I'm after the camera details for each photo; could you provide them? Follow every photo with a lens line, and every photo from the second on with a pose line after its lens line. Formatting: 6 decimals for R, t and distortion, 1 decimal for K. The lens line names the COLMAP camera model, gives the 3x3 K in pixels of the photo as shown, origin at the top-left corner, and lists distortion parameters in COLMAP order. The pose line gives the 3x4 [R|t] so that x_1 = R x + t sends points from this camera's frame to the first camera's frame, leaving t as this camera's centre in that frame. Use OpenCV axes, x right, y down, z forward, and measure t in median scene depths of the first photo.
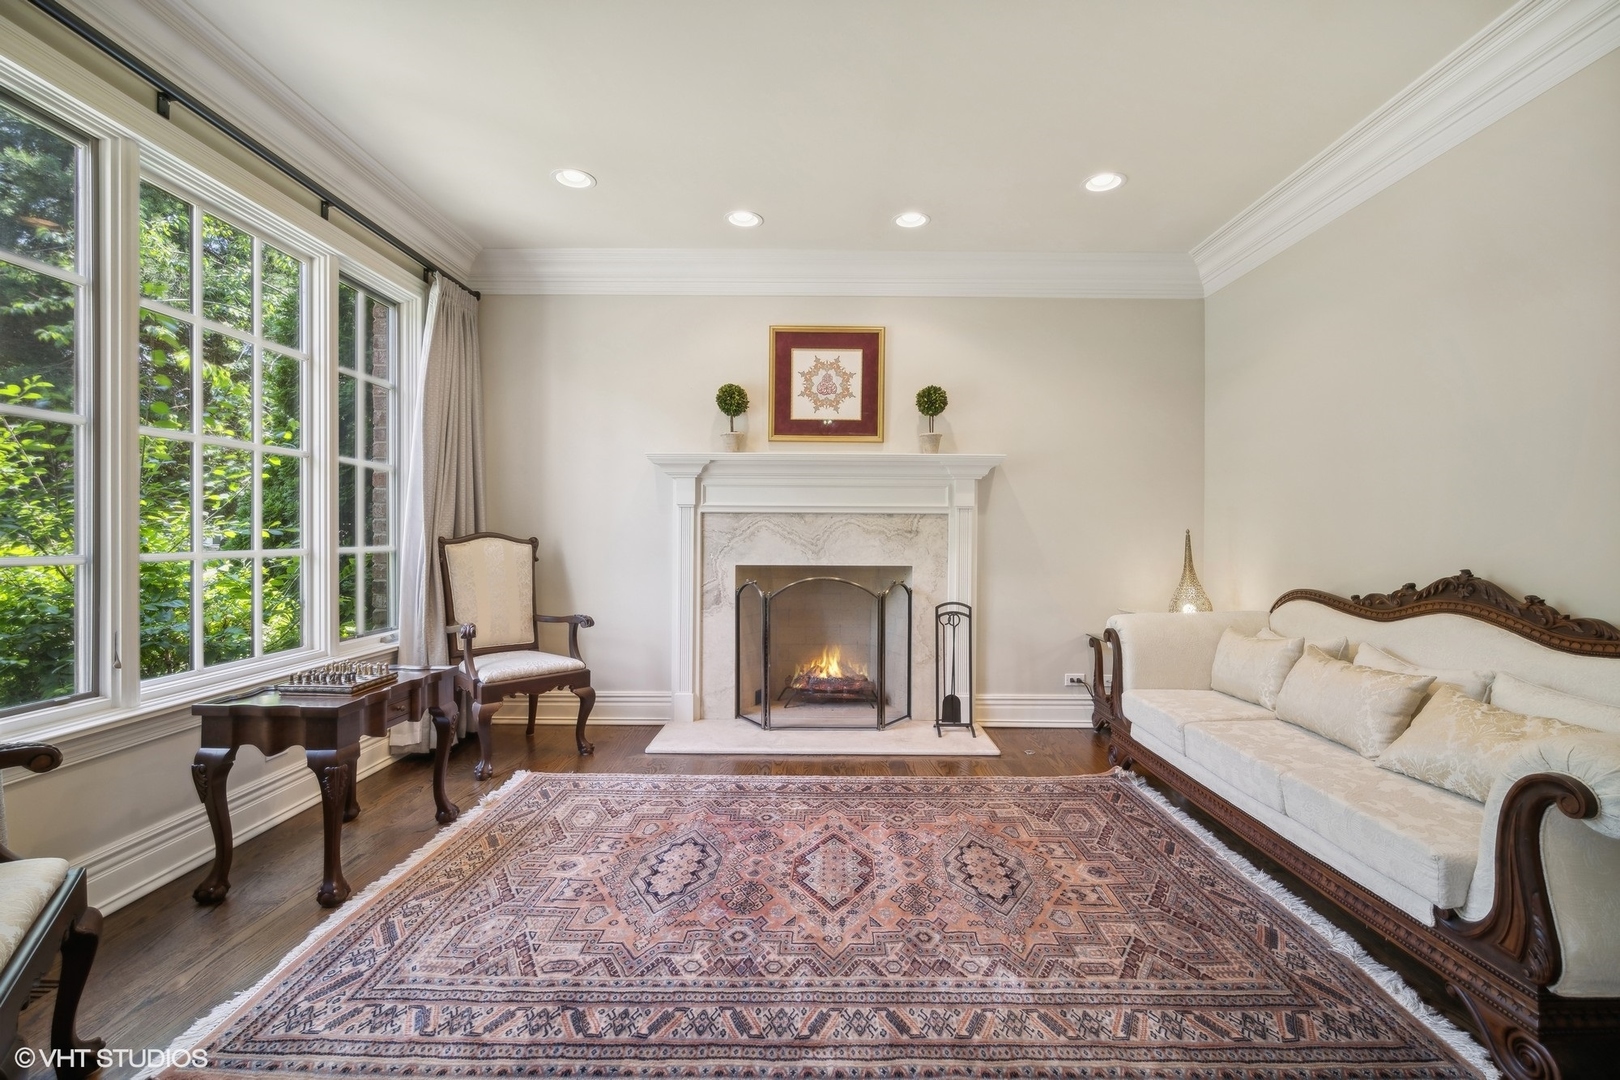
lens RADIAL K [[705.4, 0, 806.8], [0, 705.4, 534.2], [0, 0, 1]] dist [-0.000512, 0.000956]
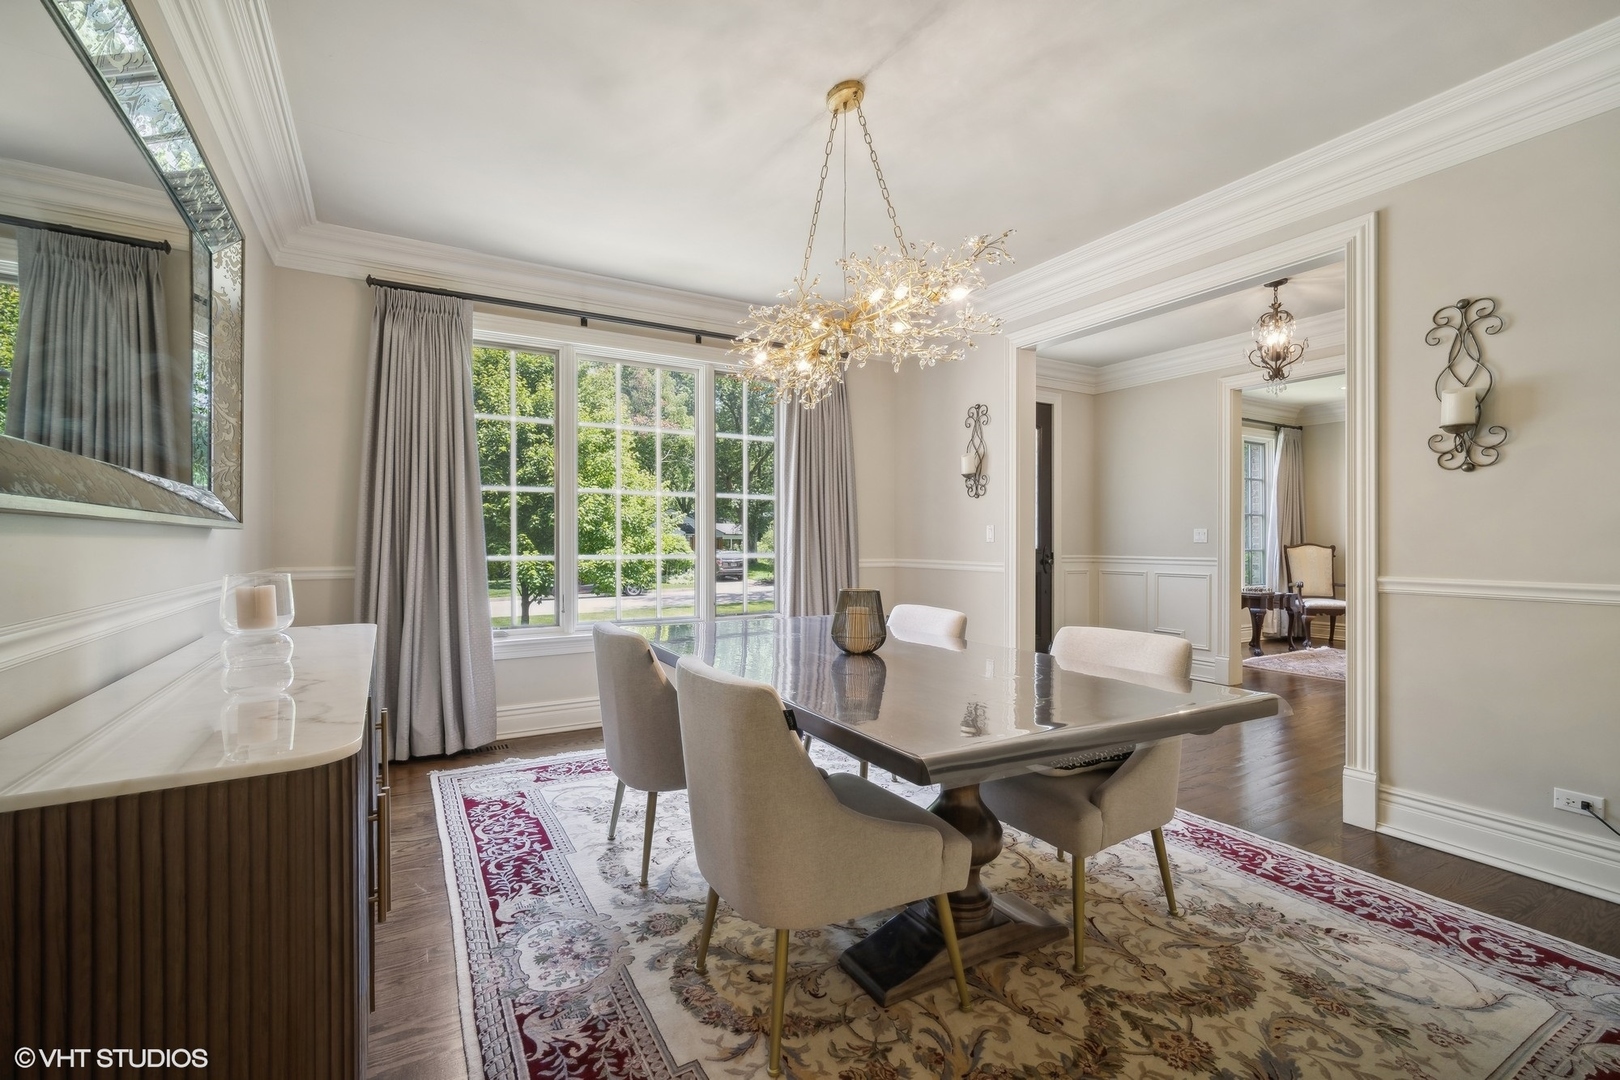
lens RADIAL K [[705.4, 0, 806.8], [0, 705.4, 534.2], [0, 0, 1]] dist [-0.000512, 0.000956]
pose [[0.514248, -0.010130, -0.857582, 0.640089], [-0.000986, 0.999923, -0.012403, -0.000822], [0.857641, 0.007224, 0.514198, -1.494266]]
